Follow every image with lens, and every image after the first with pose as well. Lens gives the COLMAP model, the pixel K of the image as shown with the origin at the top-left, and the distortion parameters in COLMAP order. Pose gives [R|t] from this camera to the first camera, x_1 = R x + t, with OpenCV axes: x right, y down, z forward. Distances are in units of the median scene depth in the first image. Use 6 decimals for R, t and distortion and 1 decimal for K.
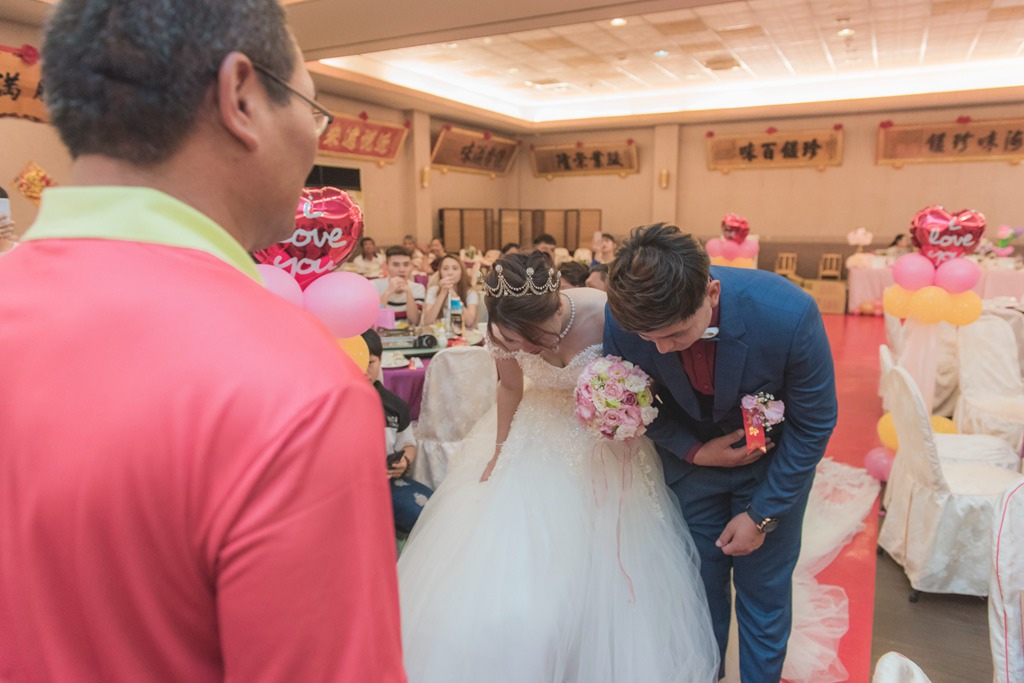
lens RADIAL K [[712.2, 0, 512.0], [0, 712.2, 341.5], [0, 0, 1]] dist [-0.000192, -0.001532]
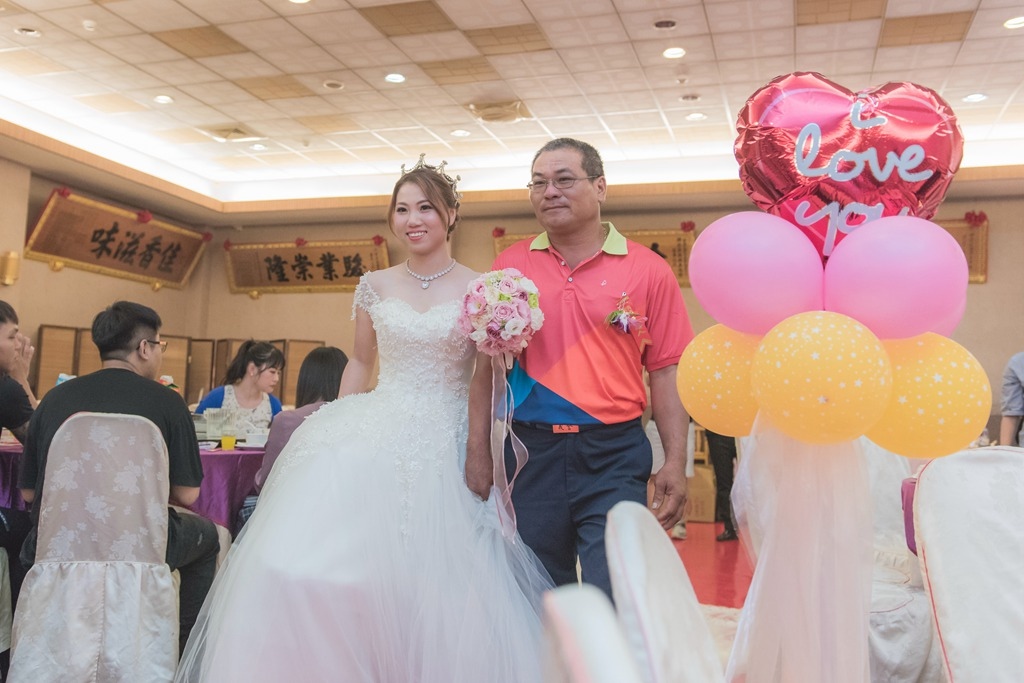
lens RADIAL K [[993.3, 0, 438.4], [0, 993.3, 270.9], [0, 0, 1]] dist [0.002945, -0.022358]
pose [[0.989759, 0.051466, 0.133150, 0.122028], [-0.009338, 0.954091, -0.299373, 0.008909], [-0.142444, 0.295063, 0.944800, 0.202751]]
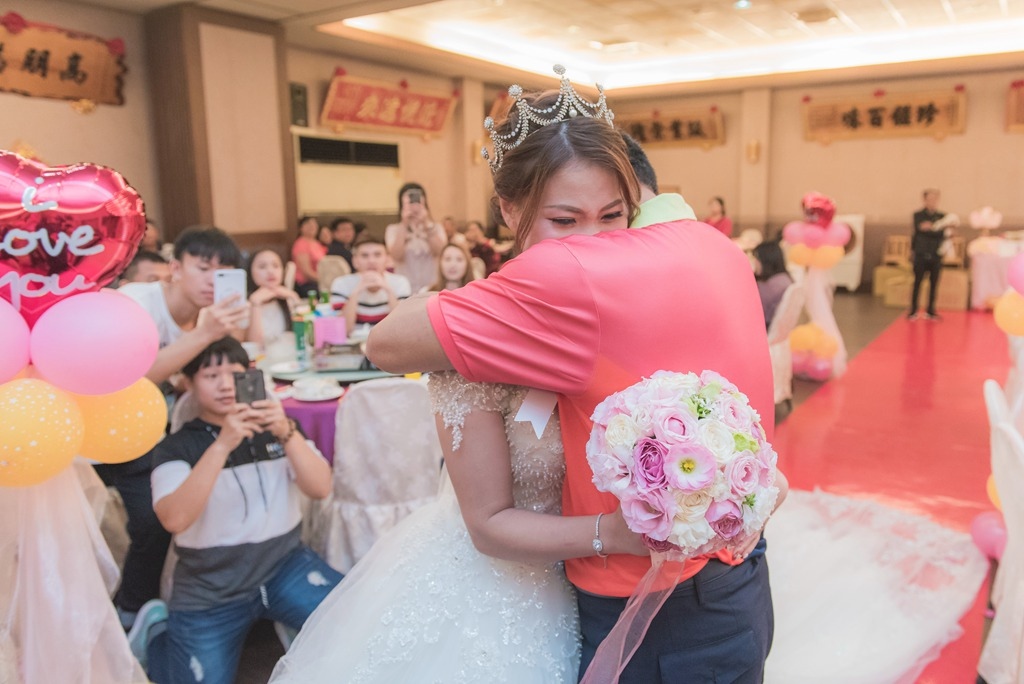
lens RADIAL K [[763.3, 0, 541.5], [0, 763.3, 320.5], [0, 0, 1]] dist [-0.008927, -0.004169]
pose [[0.996461, 0.007037, -0.083761, 0.041832], [-0.007841, 0.999926, -0.009277, -0.012801], [0.083690, 0.009901, 0.996443, 0.062904]]
